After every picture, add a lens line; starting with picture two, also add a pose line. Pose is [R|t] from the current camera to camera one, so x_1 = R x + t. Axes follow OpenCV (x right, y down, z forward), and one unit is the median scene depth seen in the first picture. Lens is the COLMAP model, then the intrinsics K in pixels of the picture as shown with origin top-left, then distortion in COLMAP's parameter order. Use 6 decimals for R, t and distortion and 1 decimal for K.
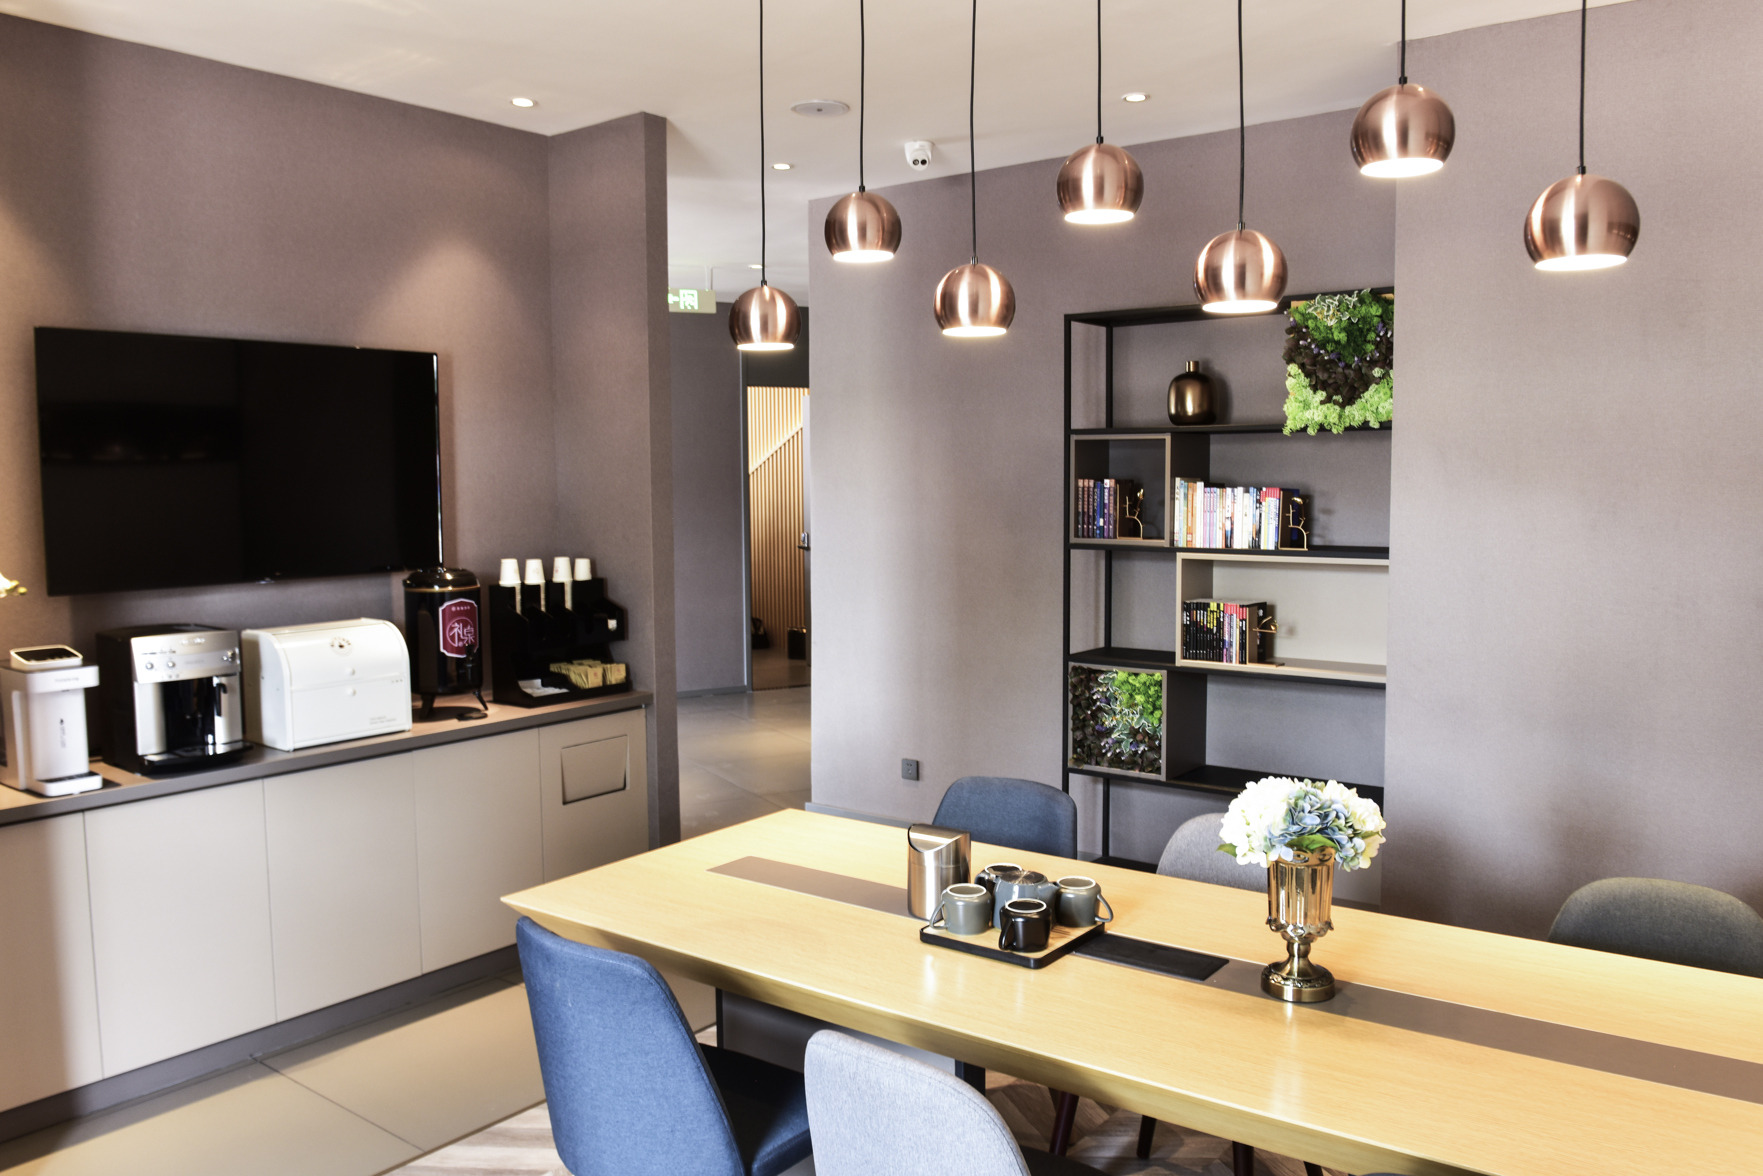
lens RADIAL K [[1382.6, 0, 883.3], [0, 1382.6, 586.5], [0, 0, 1]] dist [-0.014182, -0.010369]
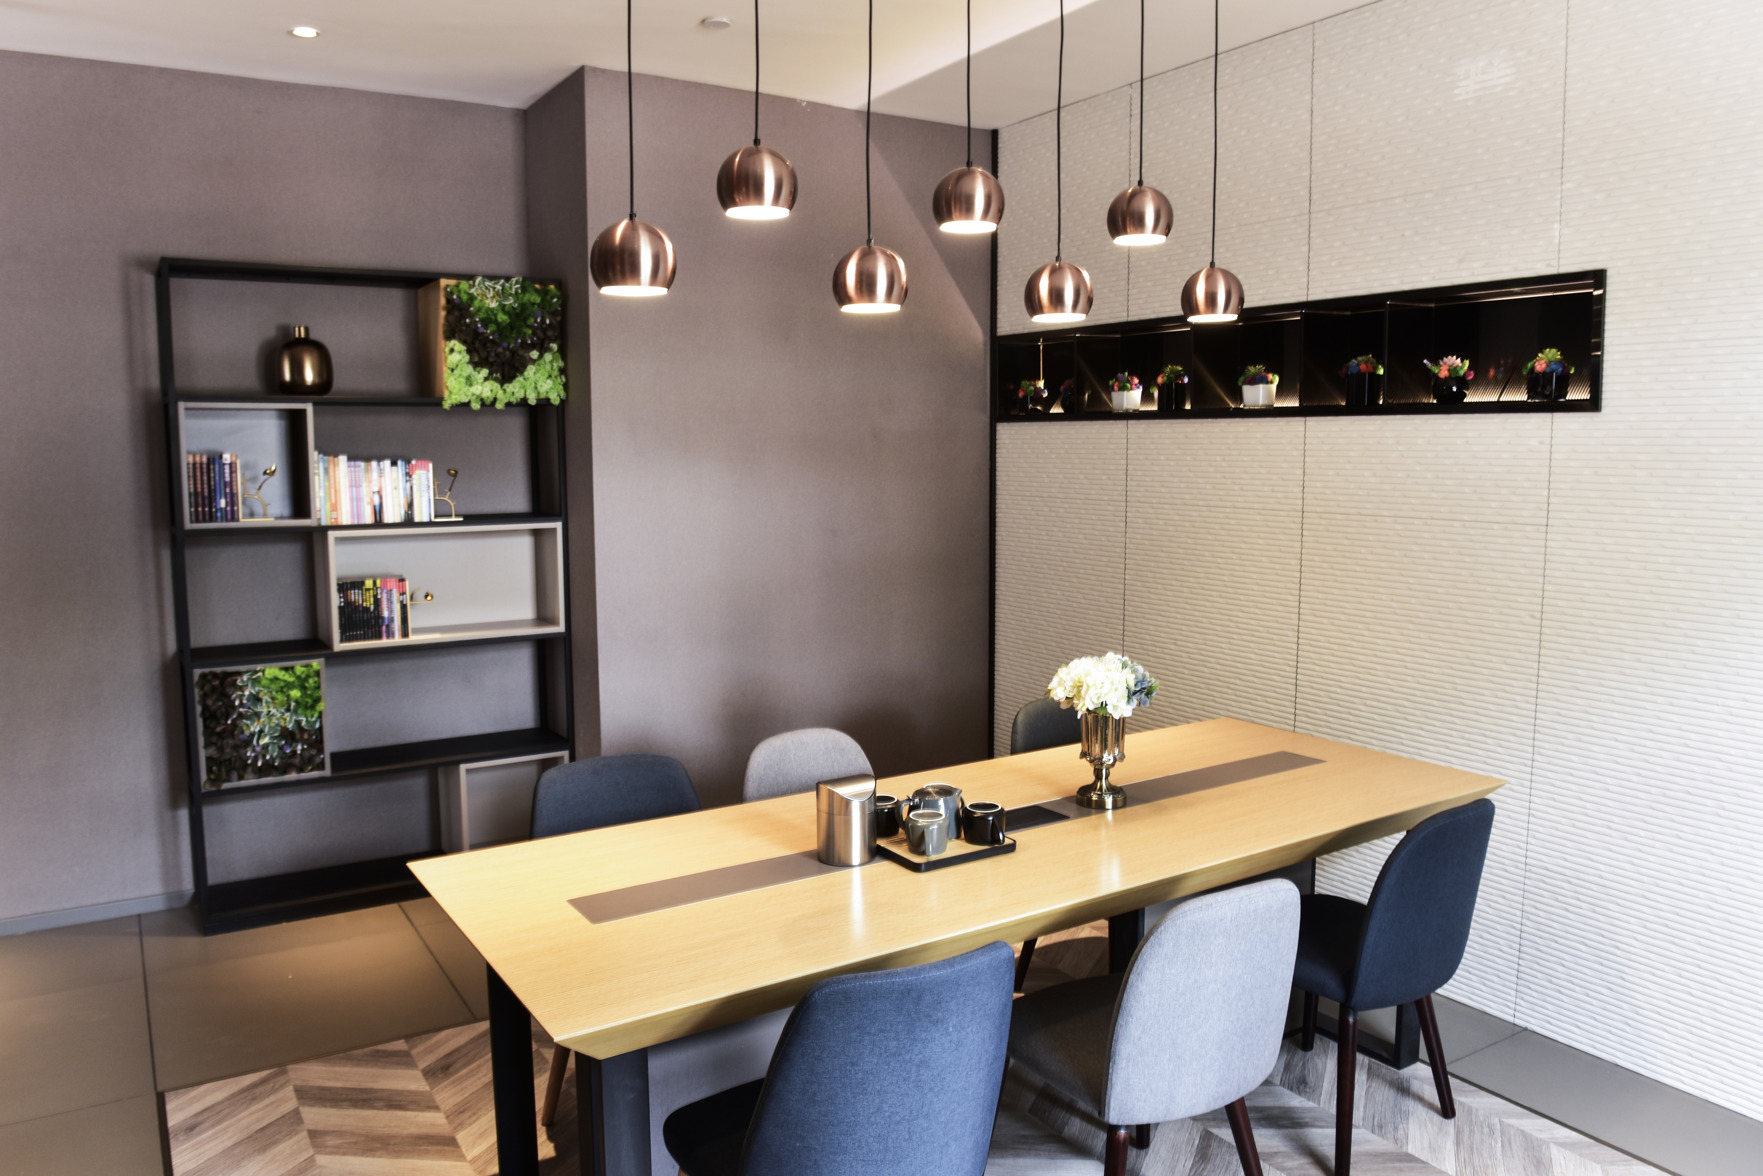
lens RADIAL K [[1267.6, 0, 883.7], [0, 1267.6, 585.1], [0, 0, 1]] dist [-0.014092, -0.012467]
pose [[0.356425, -0.101284, 0.928818, -0.462054], [0.081906, 0.993667, 0.076925, -0.023632], [-0.930727, 0.048658, 0.362463, 0.343546]]
